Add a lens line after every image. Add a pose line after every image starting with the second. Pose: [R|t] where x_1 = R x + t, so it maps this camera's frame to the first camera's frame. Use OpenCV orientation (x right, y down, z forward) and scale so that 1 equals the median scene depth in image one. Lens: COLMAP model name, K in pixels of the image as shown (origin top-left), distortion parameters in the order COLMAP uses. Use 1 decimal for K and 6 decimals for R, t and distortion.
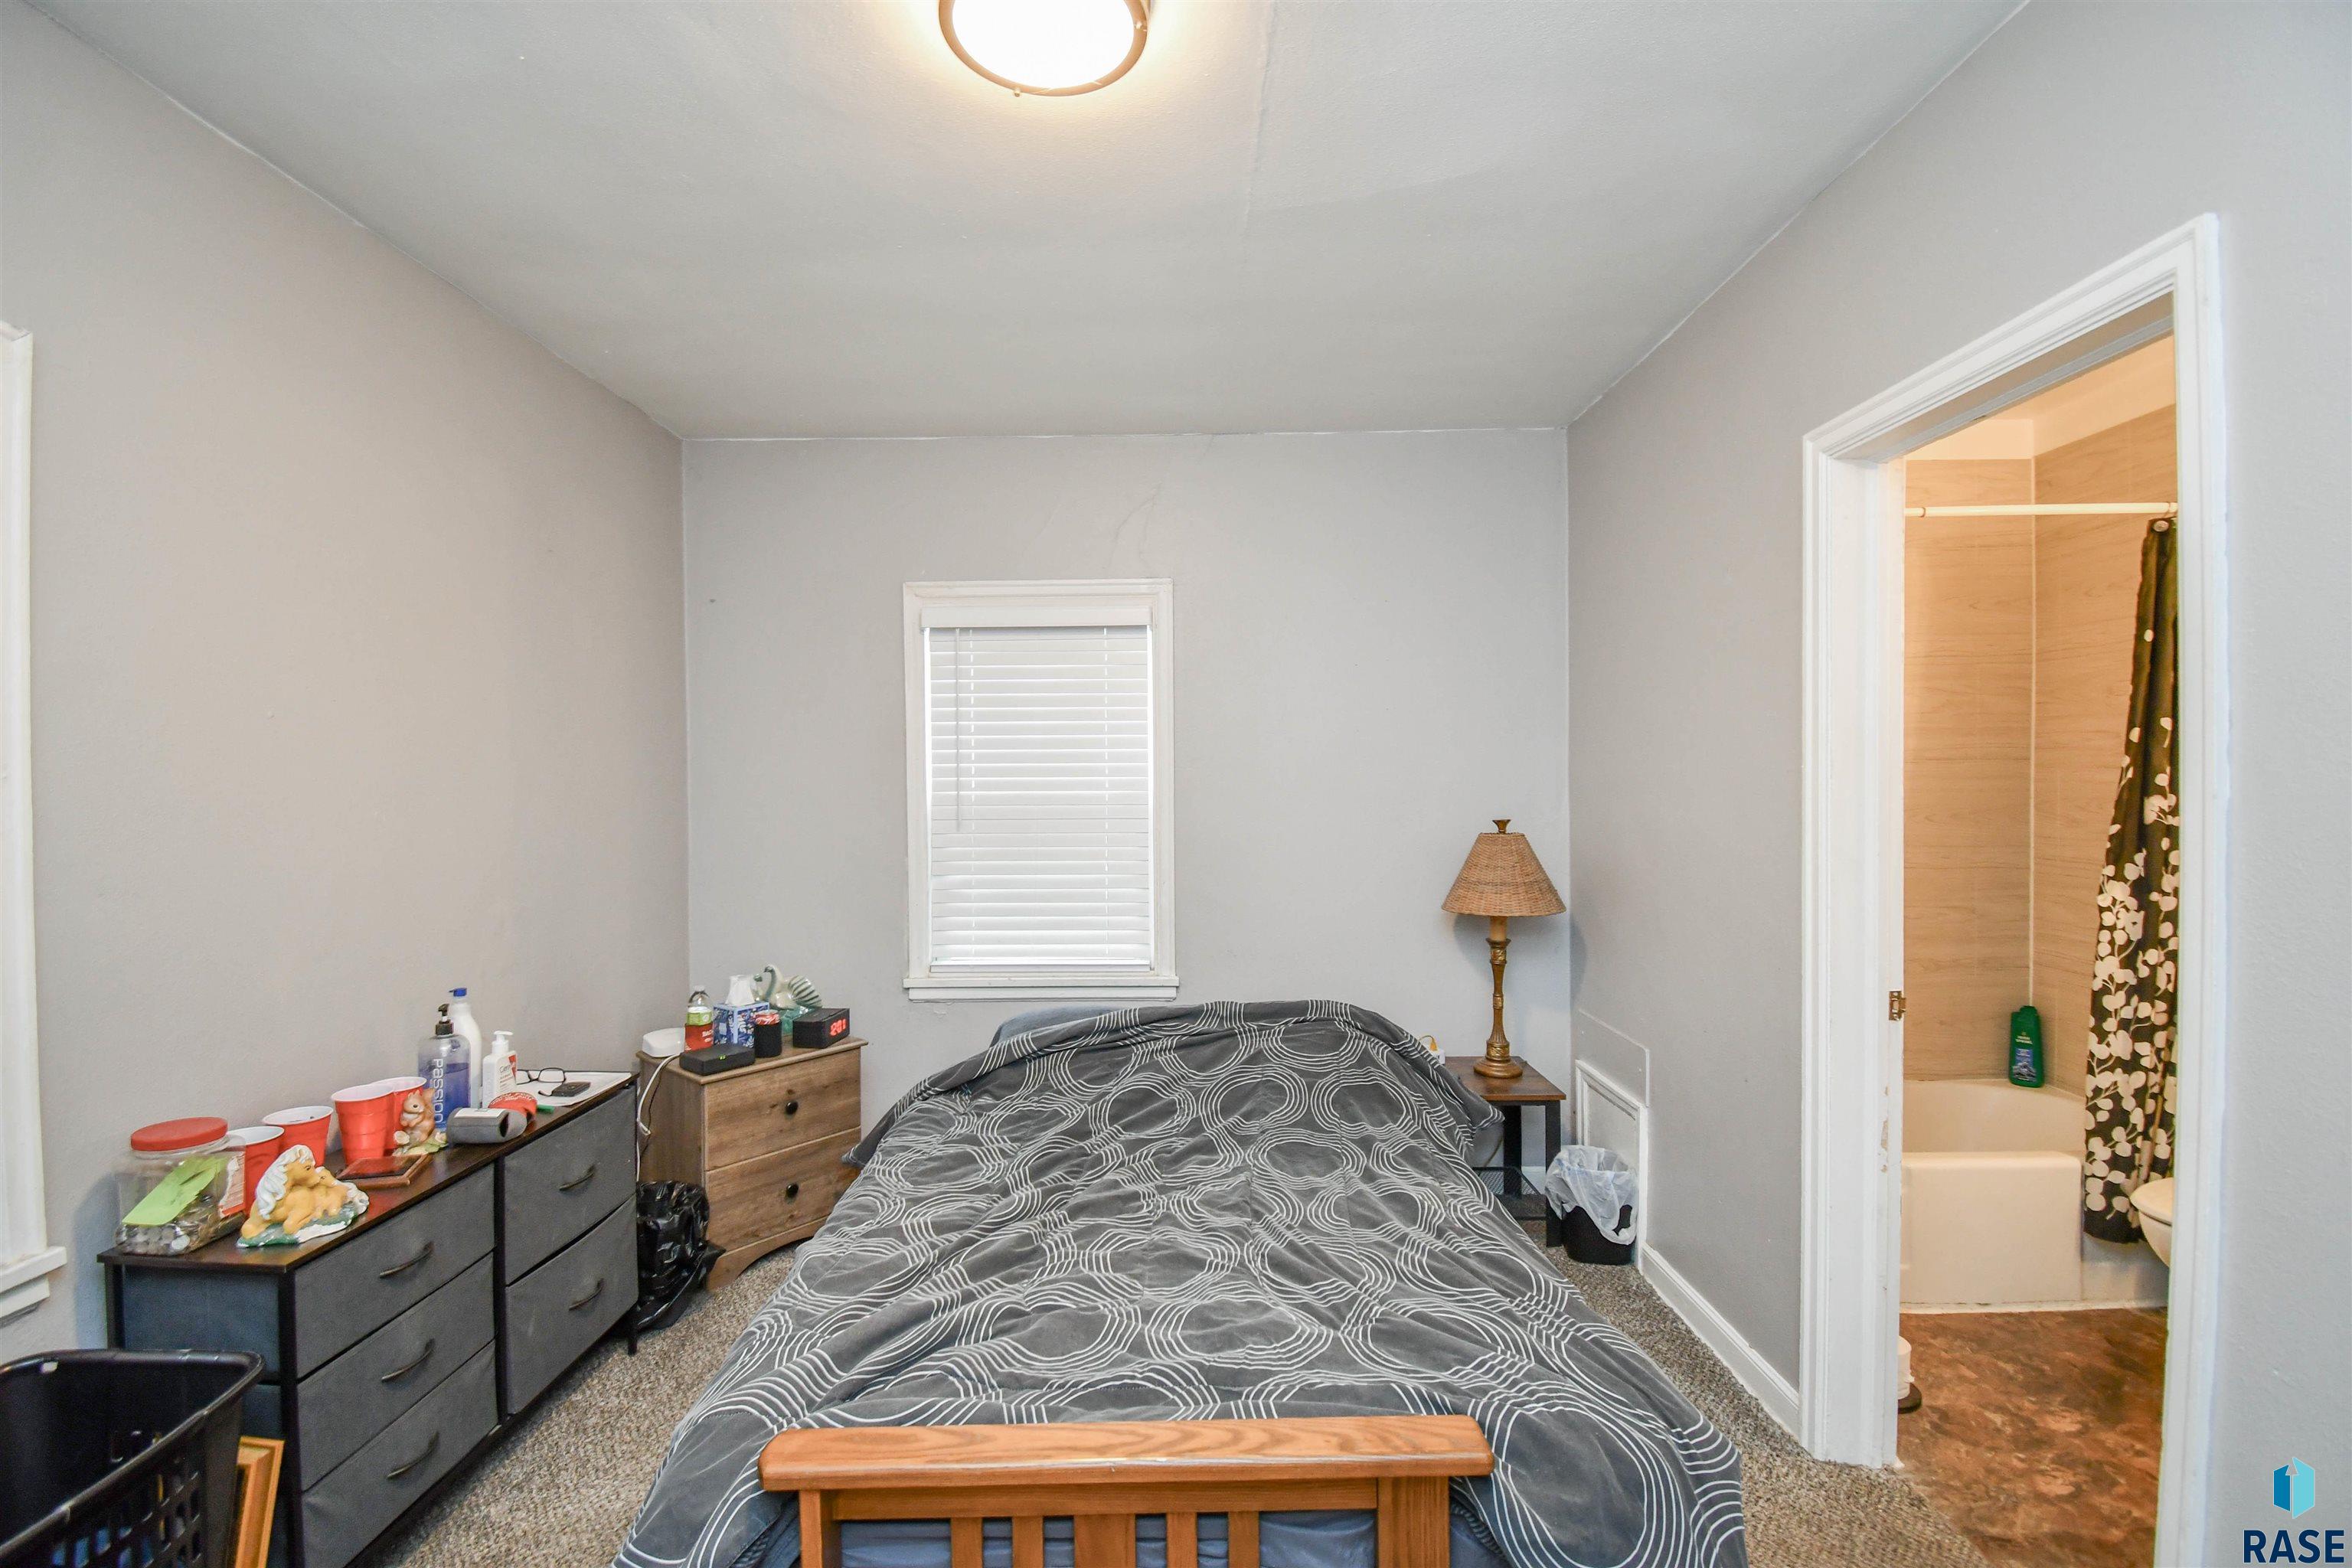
lens RADIAL K [[1026.4, 0, 1163.2], [0, 1026.4, 788.8], [0, 0, 1]] dist [0.018681, -0.024593]
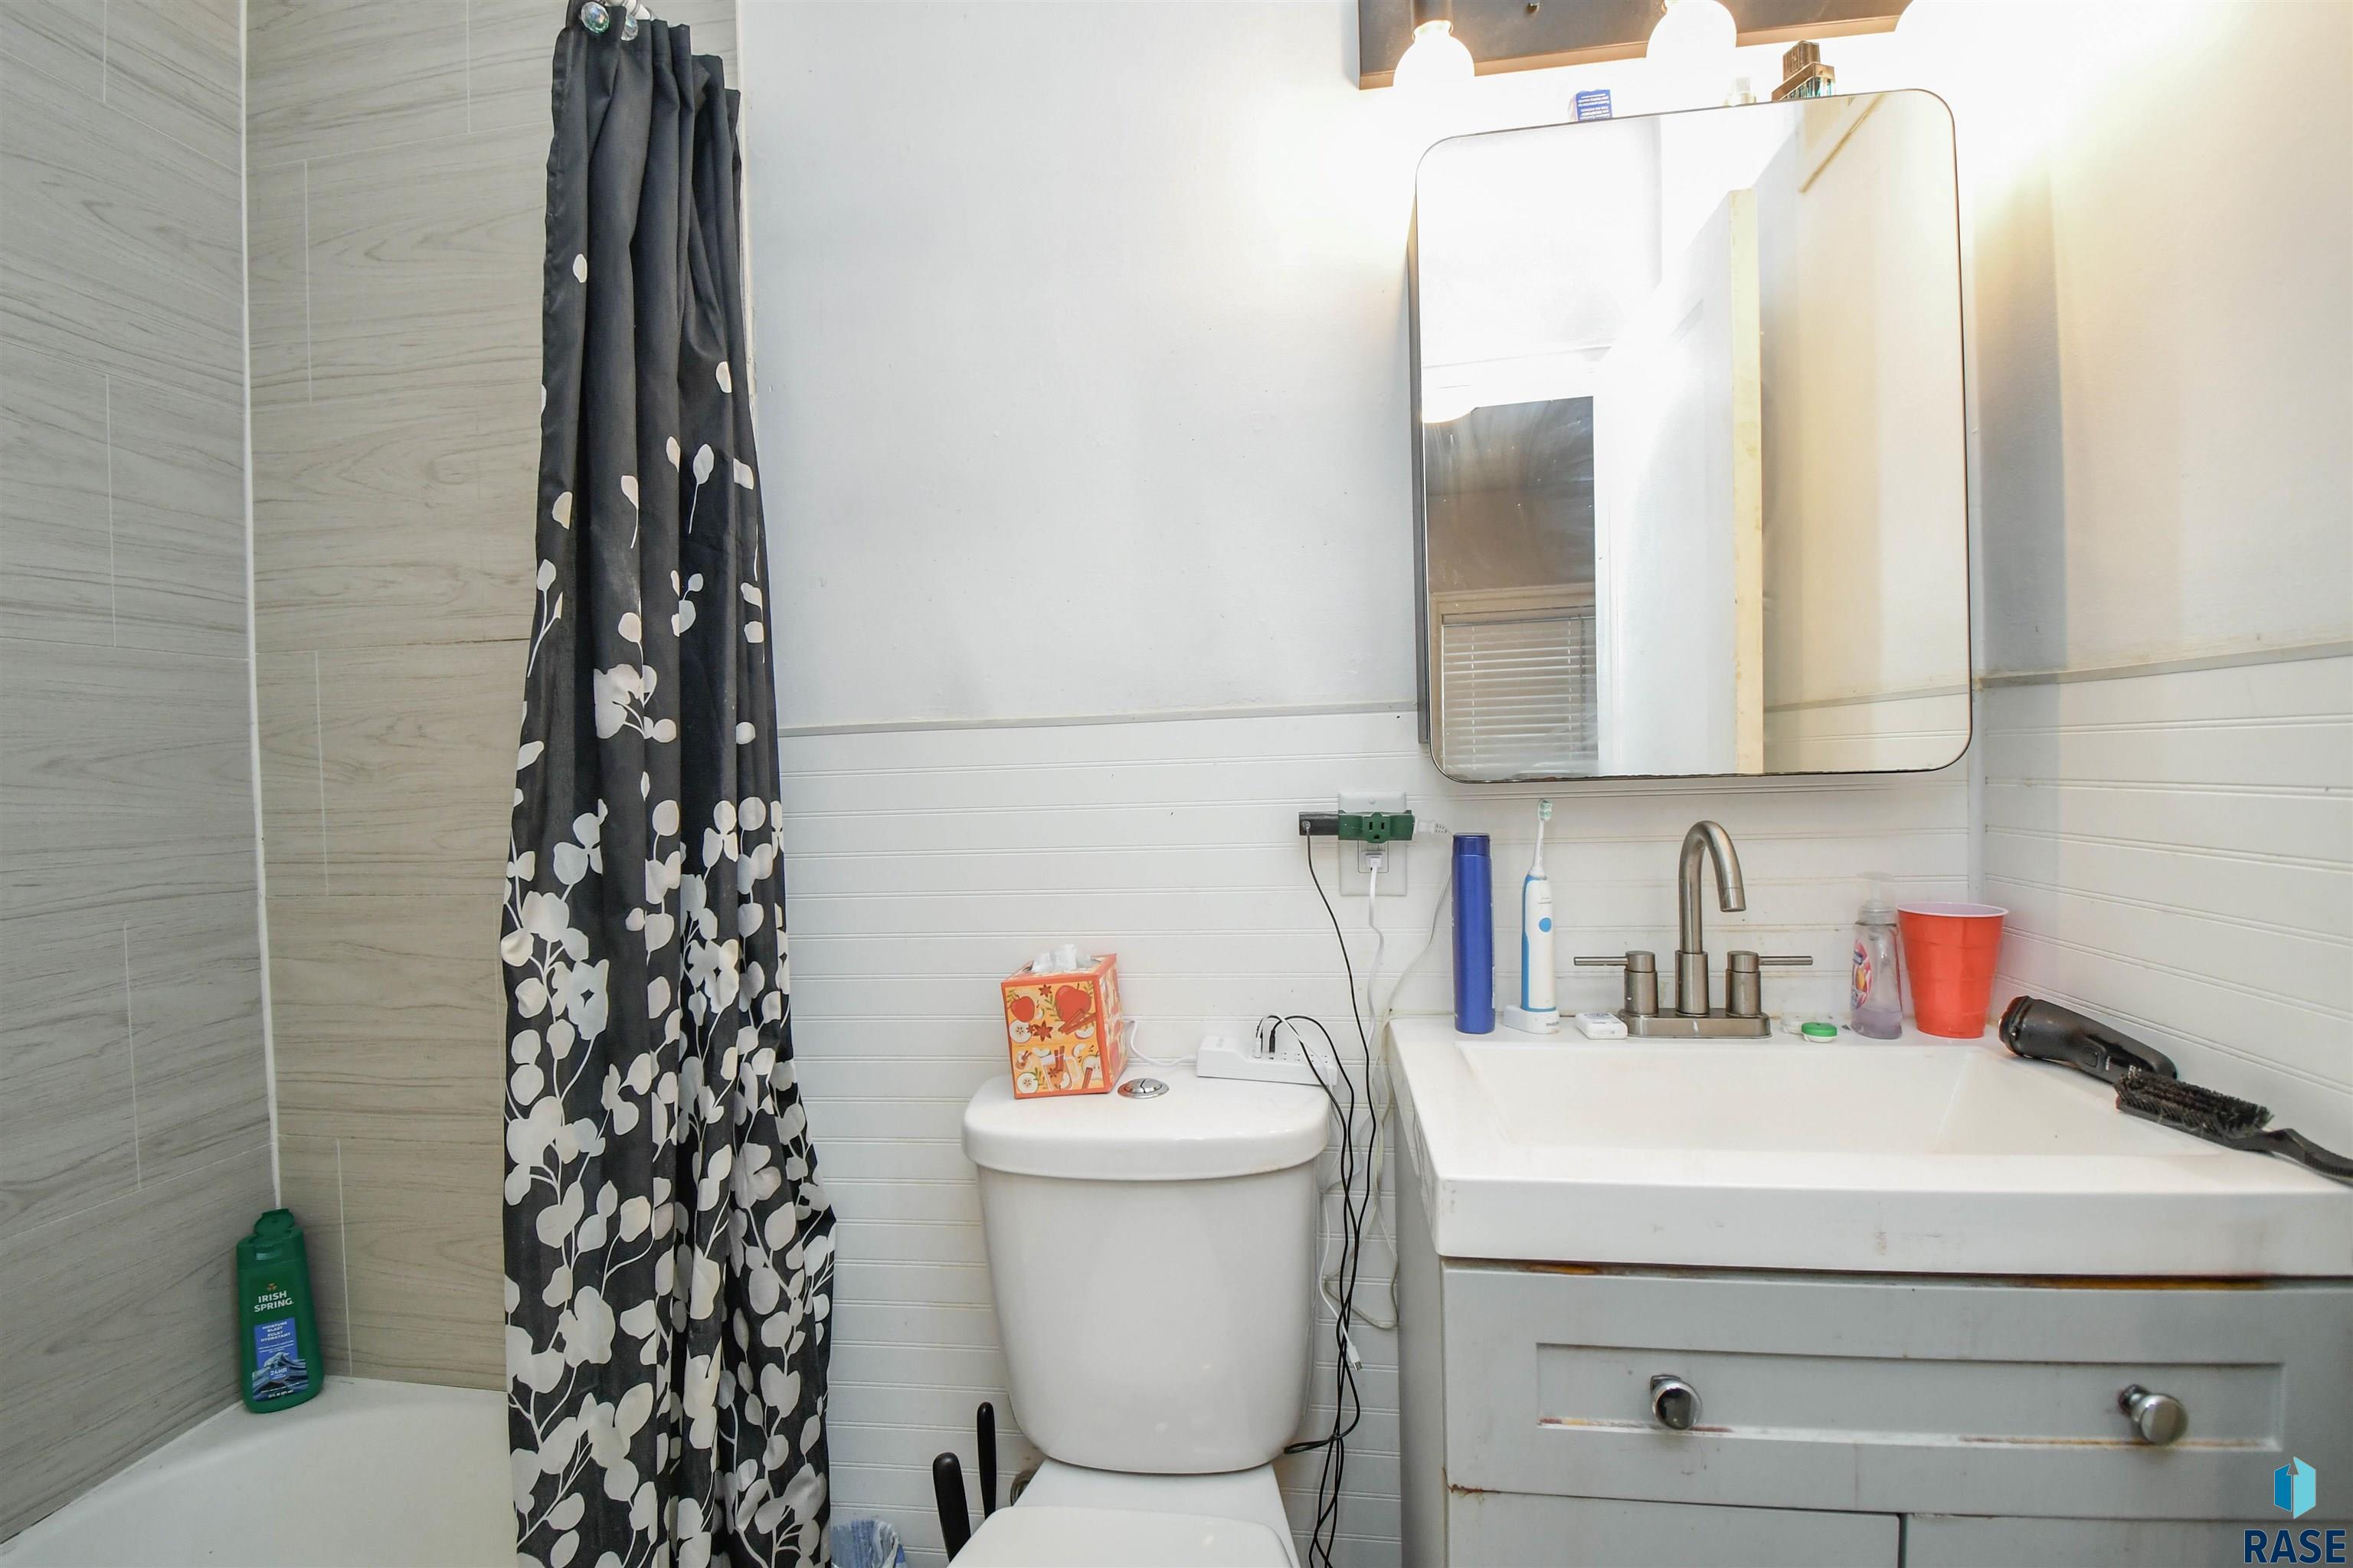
lens RADIAL K [[1038.3, 0, 1134.6], [0, 1038.3, 778.9], [0, 0, 1]] dist [0.010288, -0.016522]
pose [[0.116407, -0.014610, 0.993094, 0.578467], [0.041469, 0.999091, 0.009838, 0.053897], [-0.992335, 0.040038, 0.116907, 0.738549]]
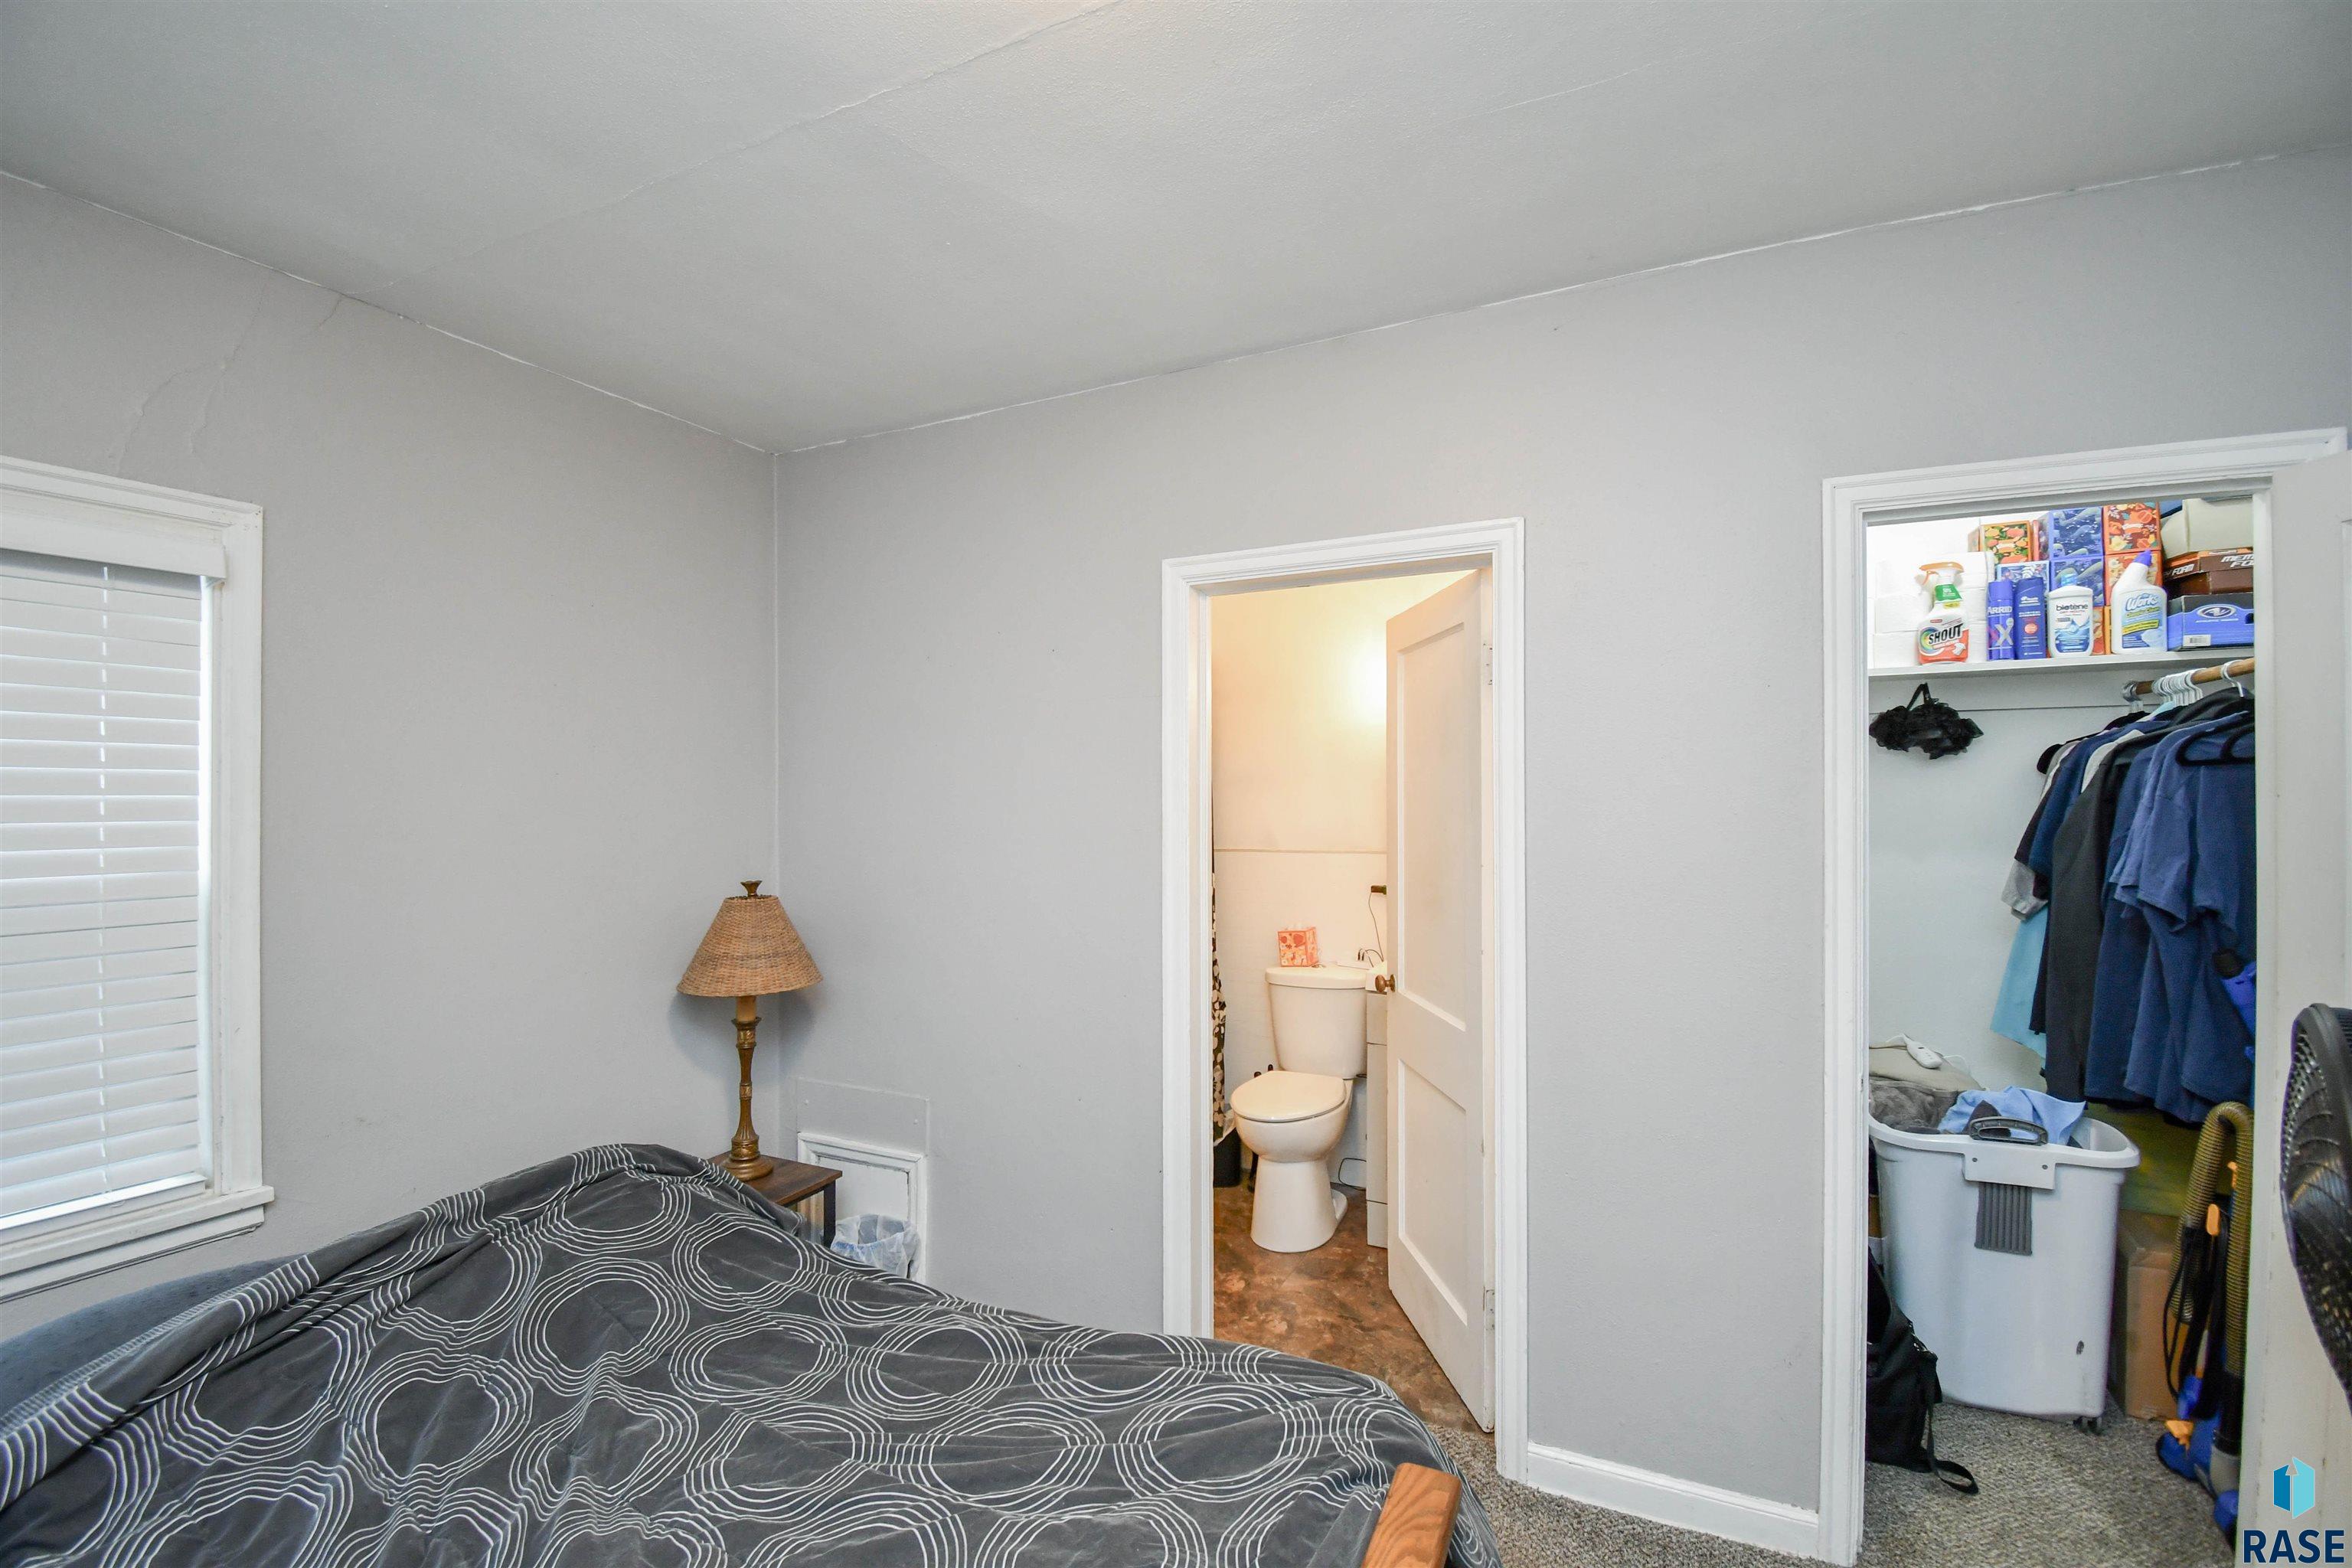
lens RADIAL K [[1026.4, 0, 1163.2], [0, 1026.4, 788.8], [0, 0, 1]] dist [0.018681, -0.024593]
pose [[0.431955, 0.012932, 0.901803, -0.376981], [0.011556, 0.999736, -0.019871, -0.033339], [-0.901821, 0.019004, 0.431691, 0.364634]]
